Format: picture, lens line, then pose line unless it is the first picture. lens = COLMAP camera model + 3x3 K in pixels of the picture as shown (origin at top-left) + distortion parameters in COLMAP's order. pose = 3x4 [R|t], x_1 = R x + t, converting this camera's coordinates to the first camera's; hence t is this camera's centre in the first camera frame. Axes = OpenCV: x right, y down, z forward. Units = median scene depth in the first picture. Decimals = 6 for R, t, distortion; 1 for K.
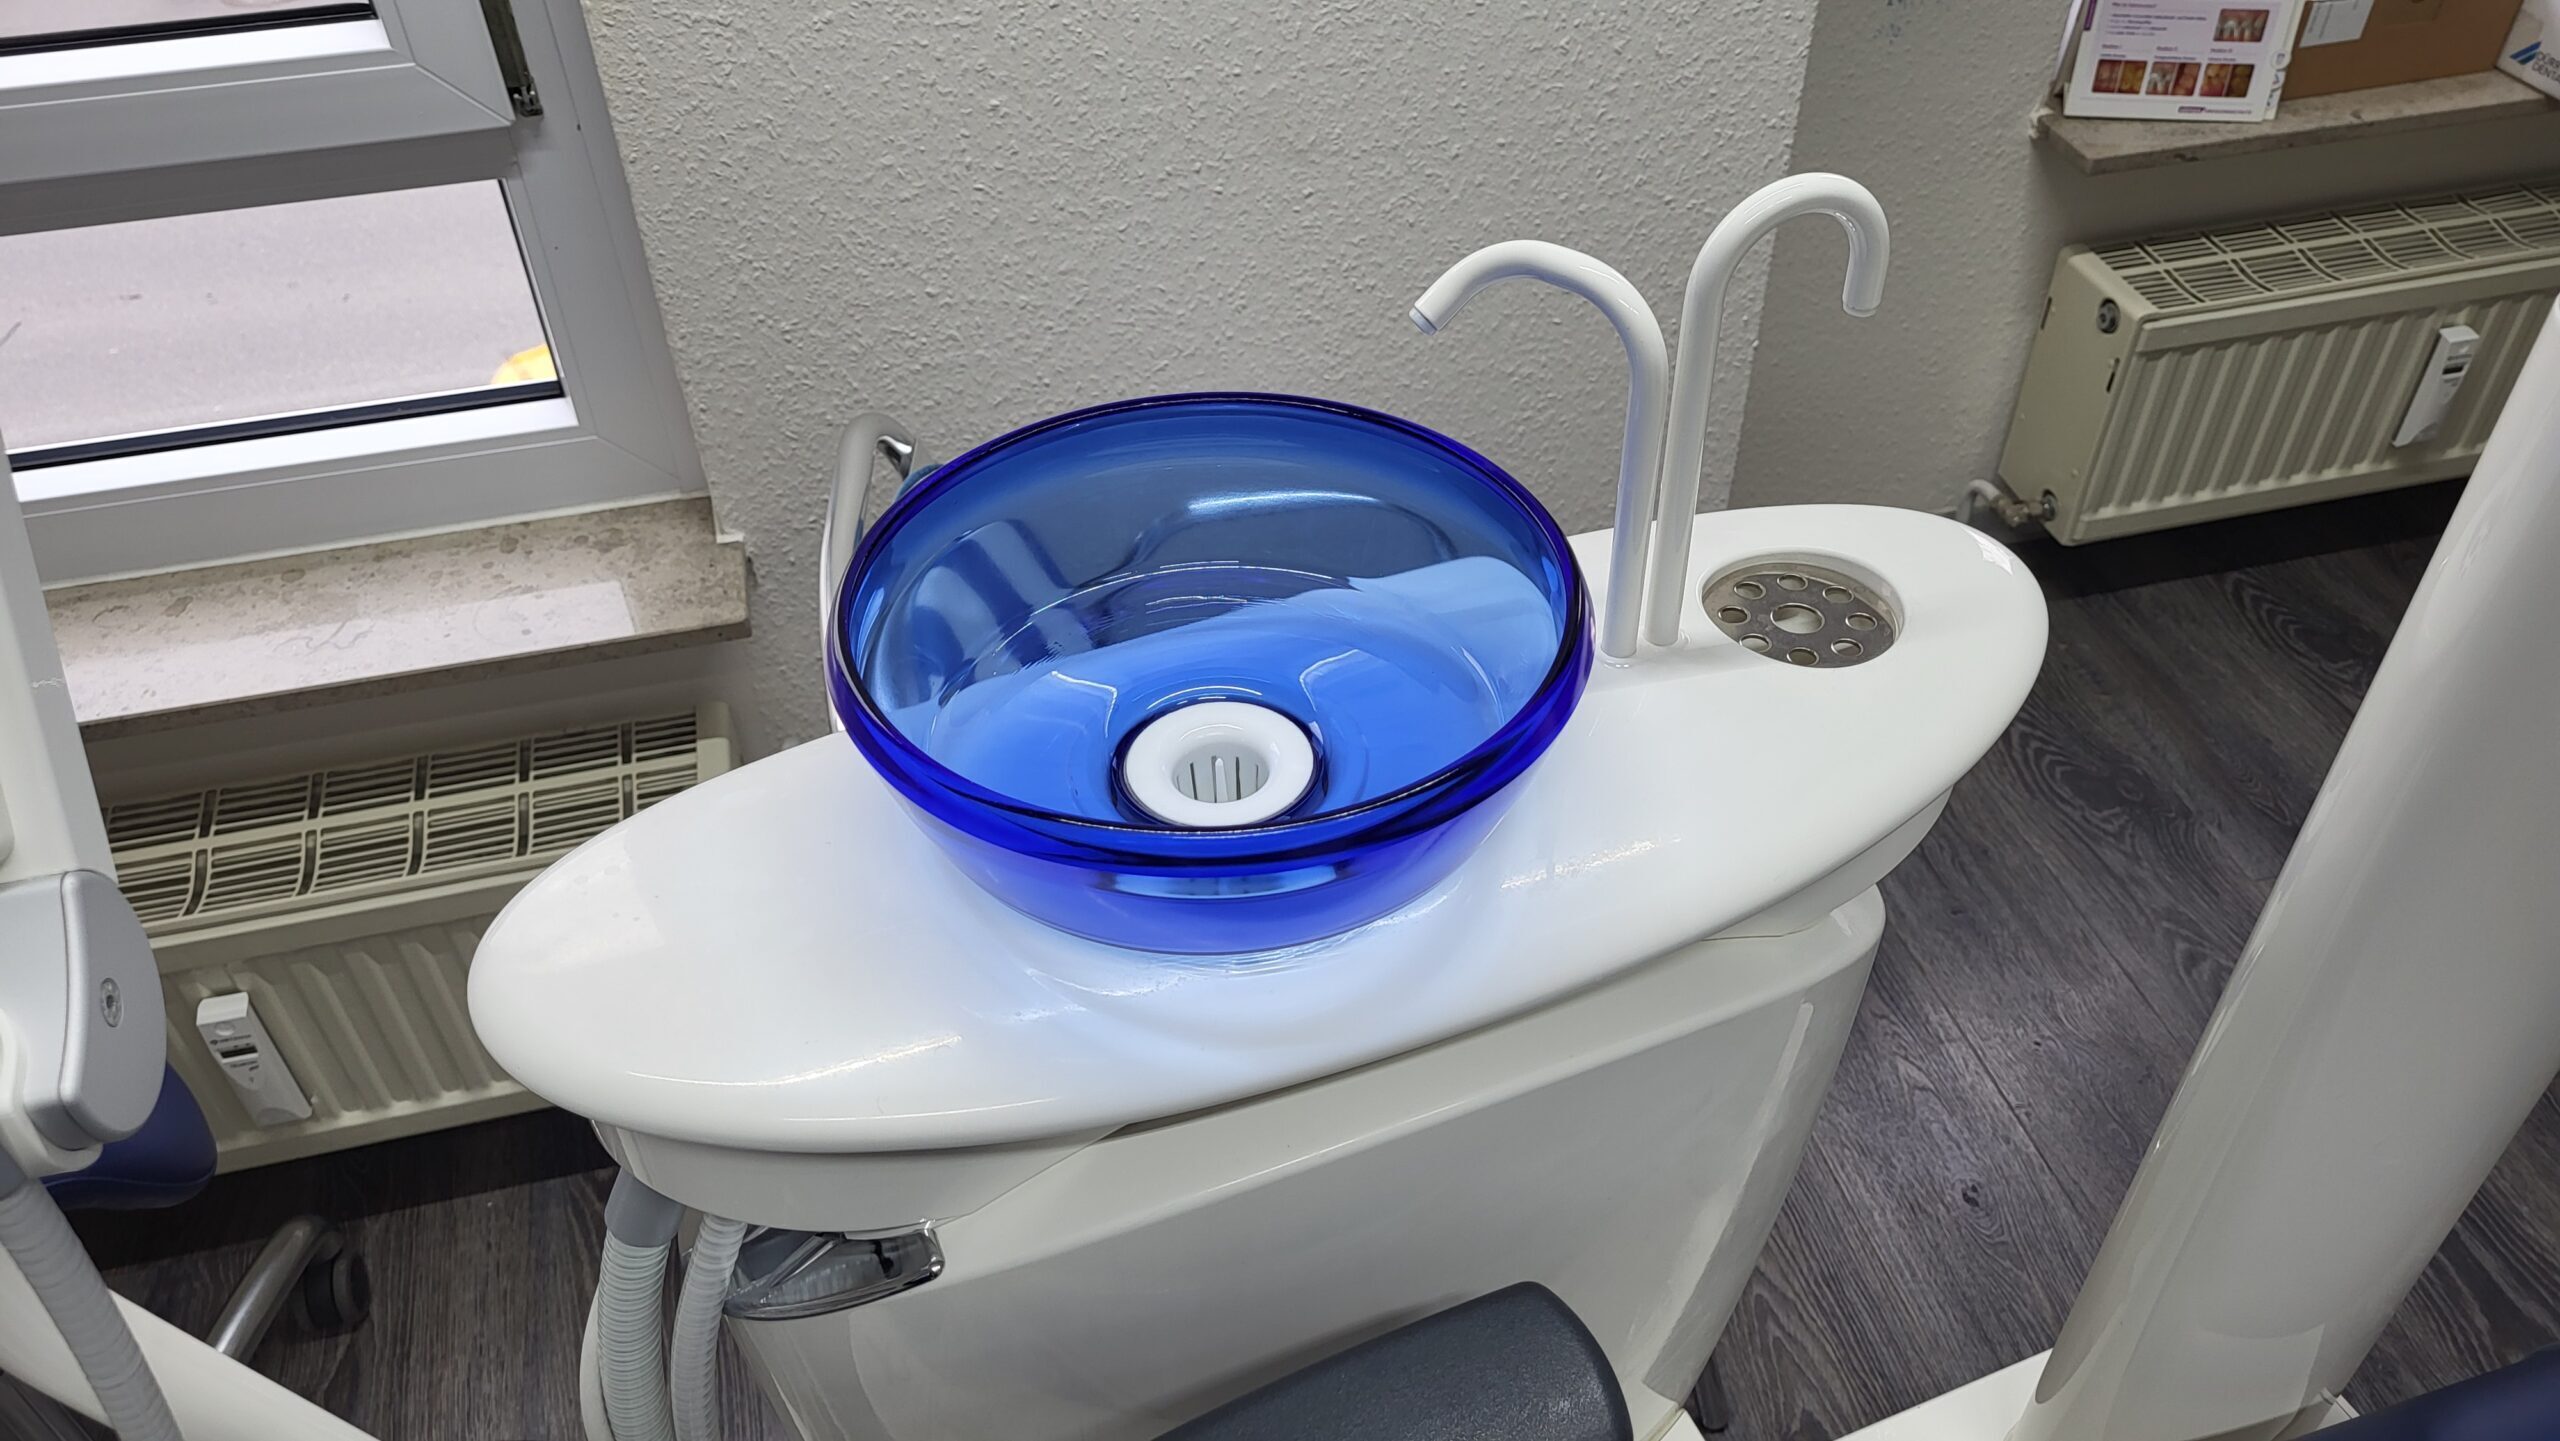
lens RADIAL K [[1879.2, 0, 1280.0], [0, 1879.2, 720.5], [0, 0, 1]] dist [0.002212, 0.001810]
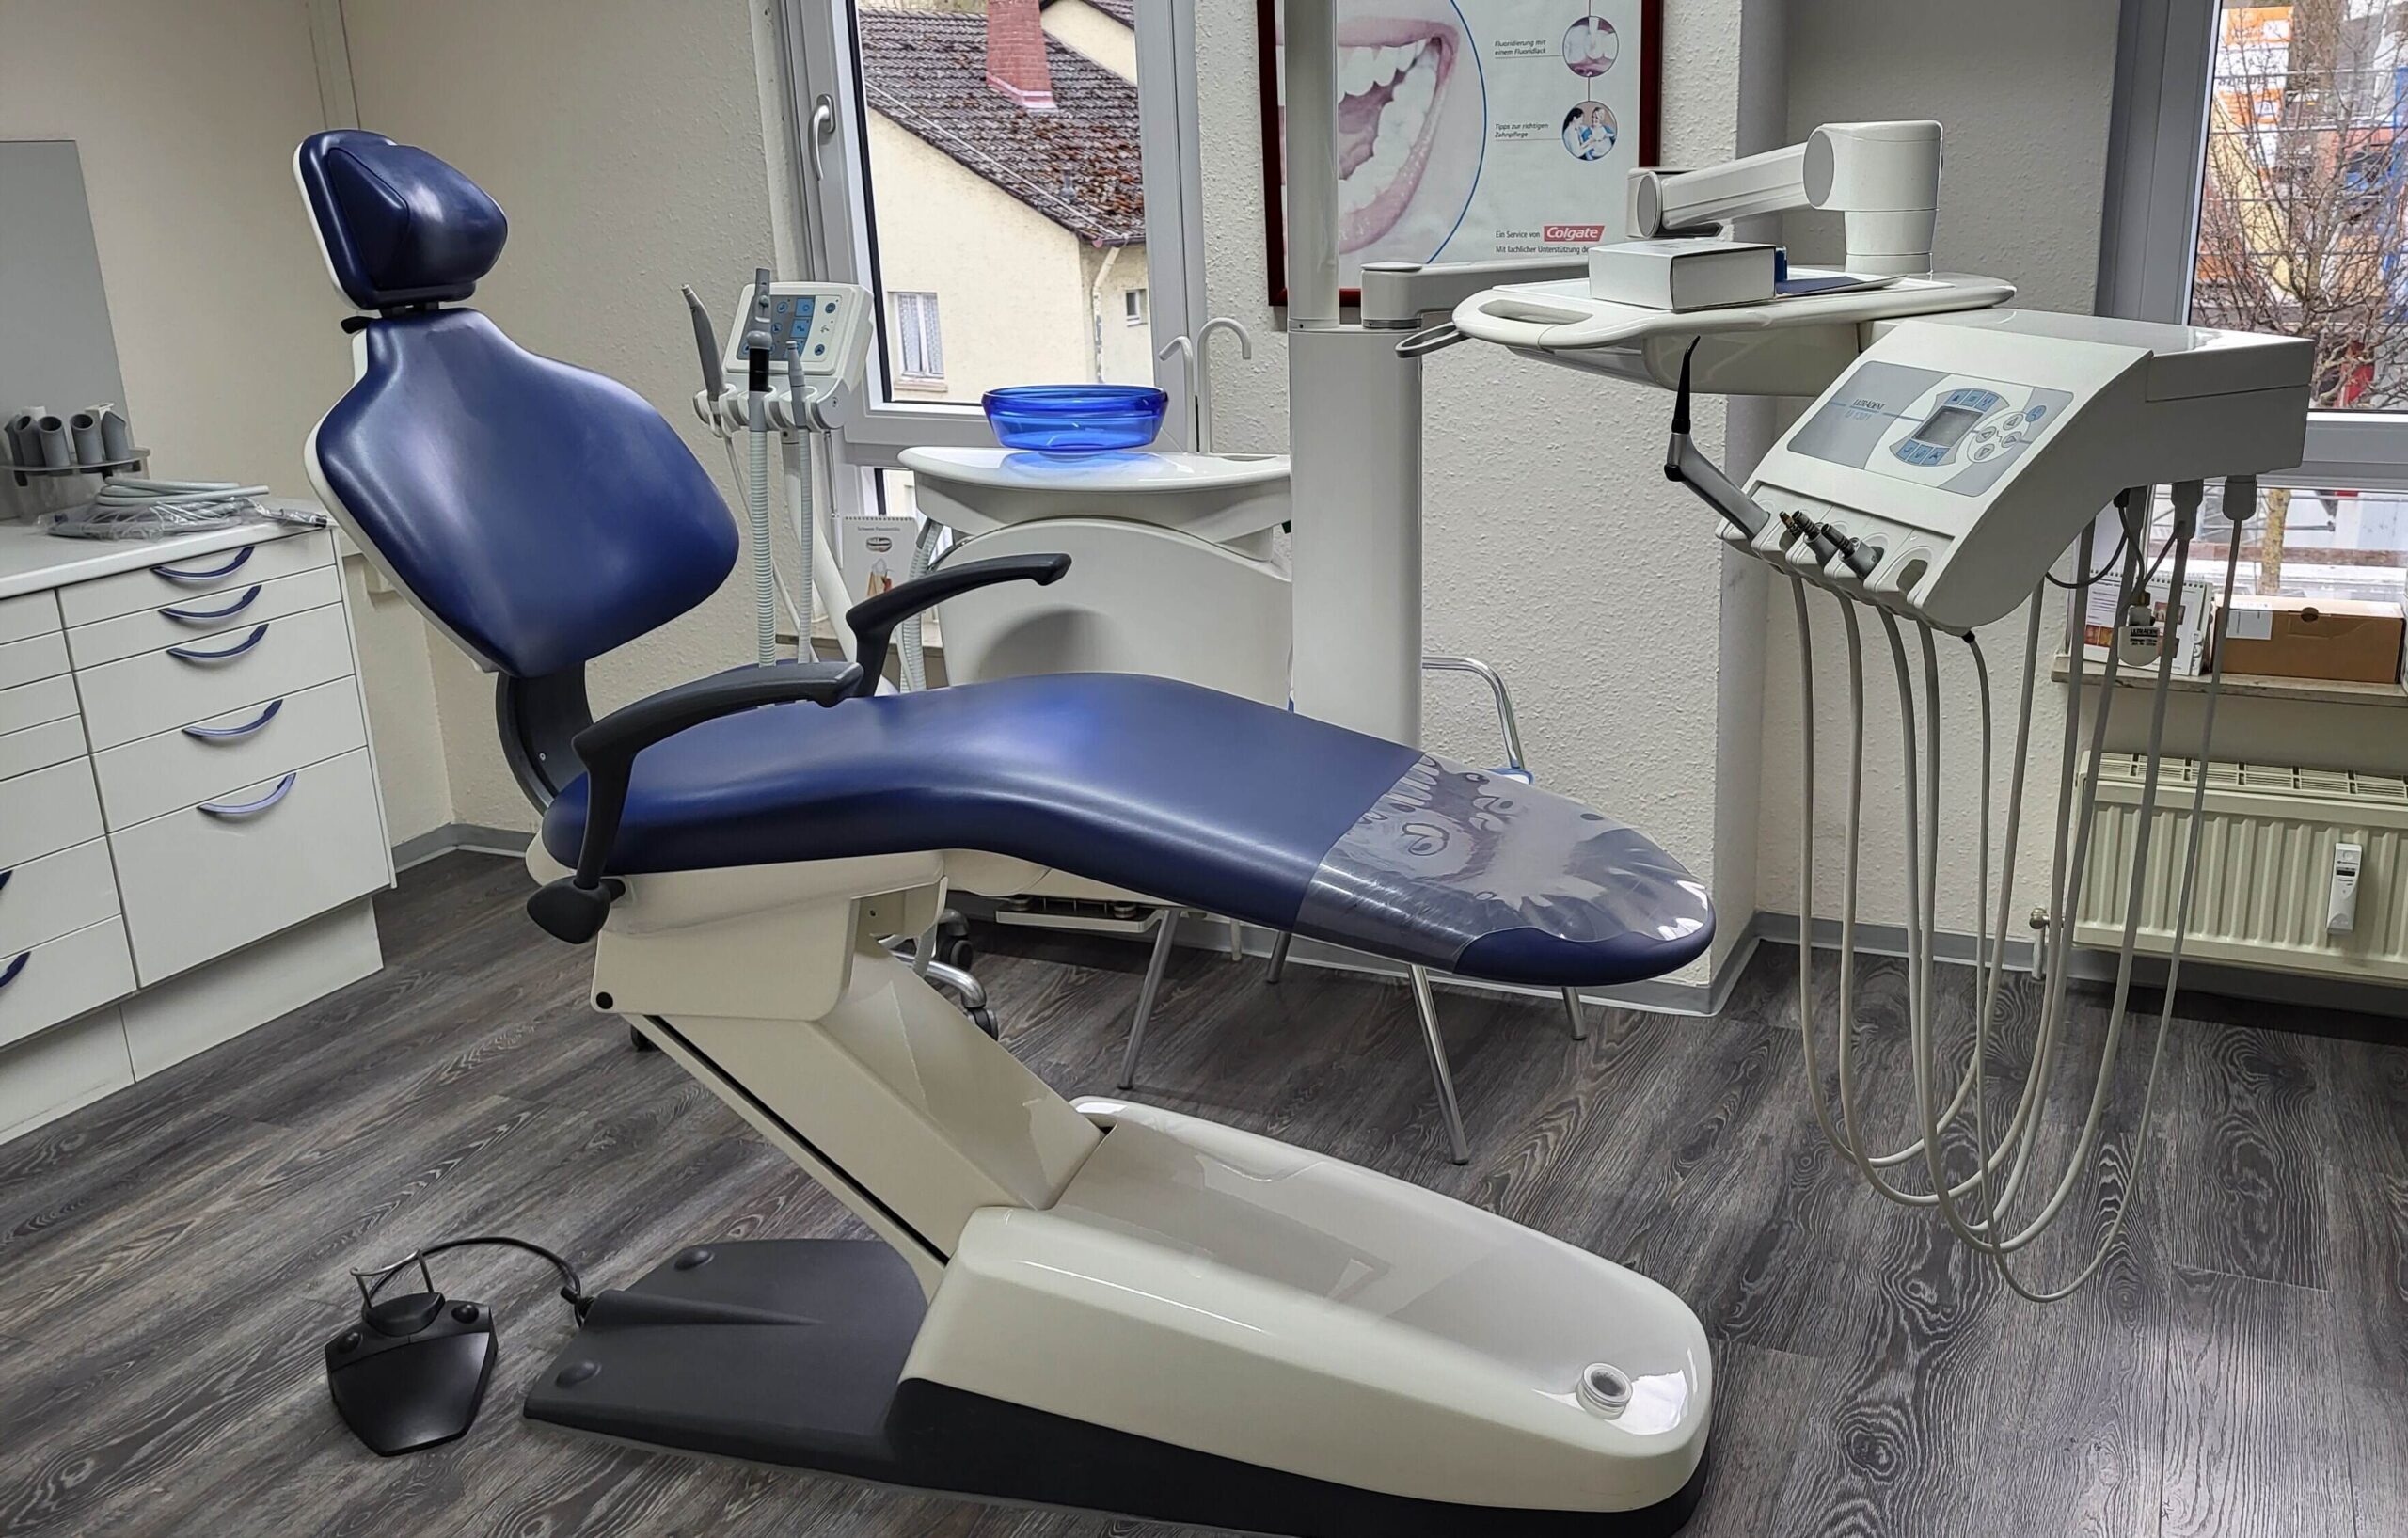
lens RADIAL K [[2132.4, 0, 1335.1], [0, 2132.4, 768.4], [0, 0, 1]] dist [0.079598, 0.000568]
pose [[0.798554, 0.173830, -0.576276, 1.114849], [-0.391723, 0.876992, -0.278277, 0.577131], [0.457016, 0.447960, 0.768419, -0.725162]]
